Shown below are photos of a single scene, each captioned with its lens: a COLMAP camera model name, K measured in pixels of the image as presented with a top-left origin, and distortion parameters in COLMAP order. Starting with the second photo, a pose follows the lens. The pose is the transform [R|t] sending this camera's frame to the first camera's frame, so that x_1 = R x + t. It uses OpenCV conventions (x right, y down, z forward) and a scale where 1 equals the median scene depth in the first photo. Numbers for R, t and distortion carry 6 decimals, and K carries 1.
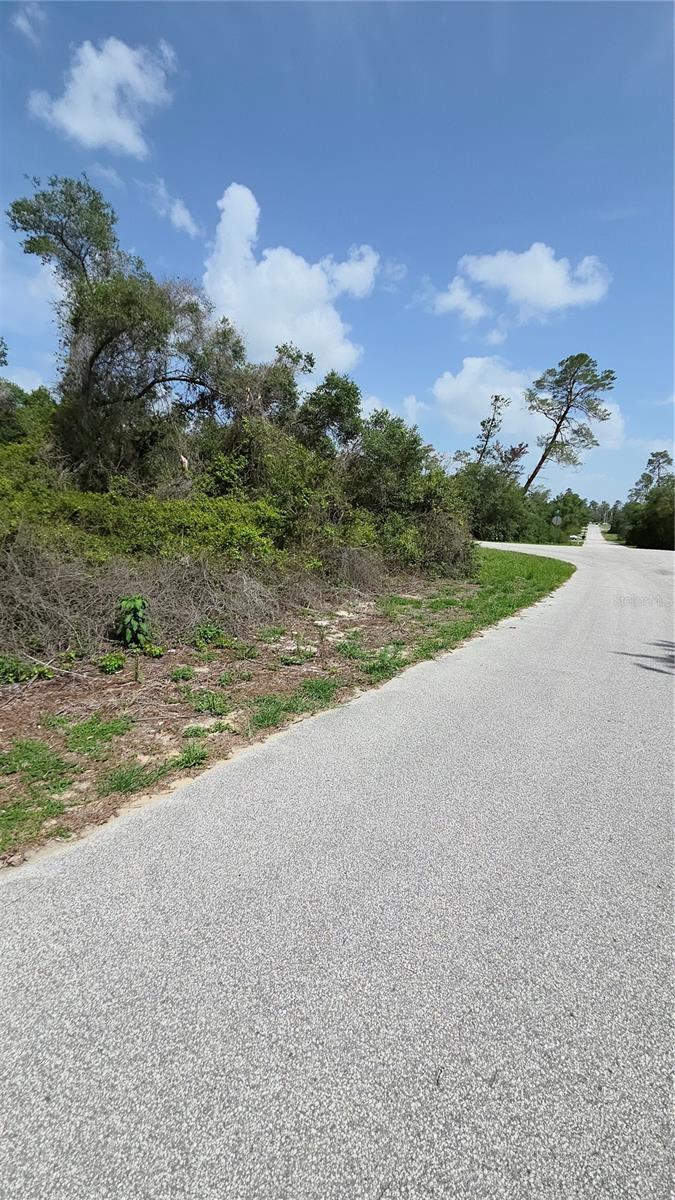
lens RADIAL K [[497.6, 0, 340.6], [0, 497.6, 579.8], [0, 0, 1]] dist [-0.002947, 0.041616]
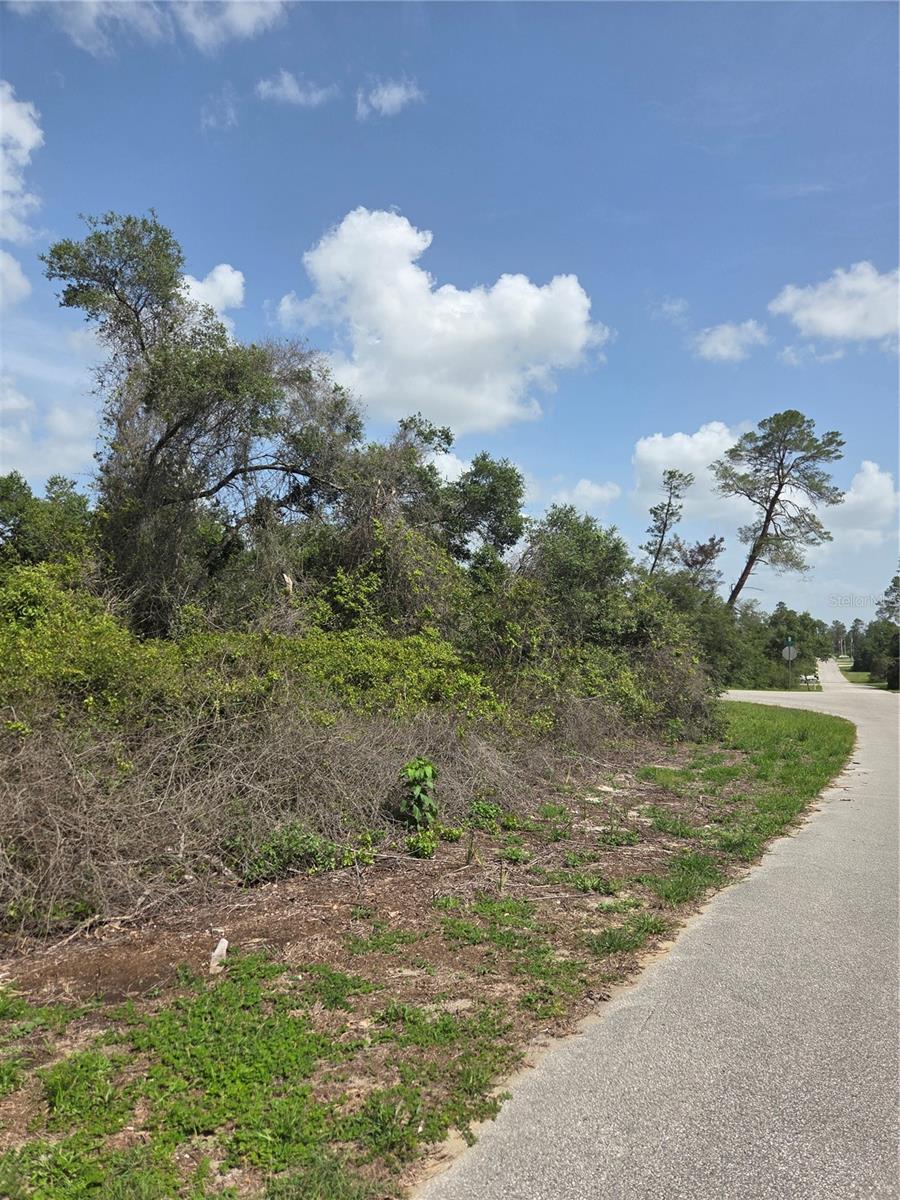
lens RADIAL K [[824.4, 0, 450.0], [0, 824.4, 604.5], [0, 0, 1]] dist [0.101357, -0.001910]
pose [[0.997641, -0.022791, 0.064751, -0.143524], [0.034354, 0.982416, -0.183517, 0.009370], [-0.059430, 0.185309, 0.980882, -0.116475]]
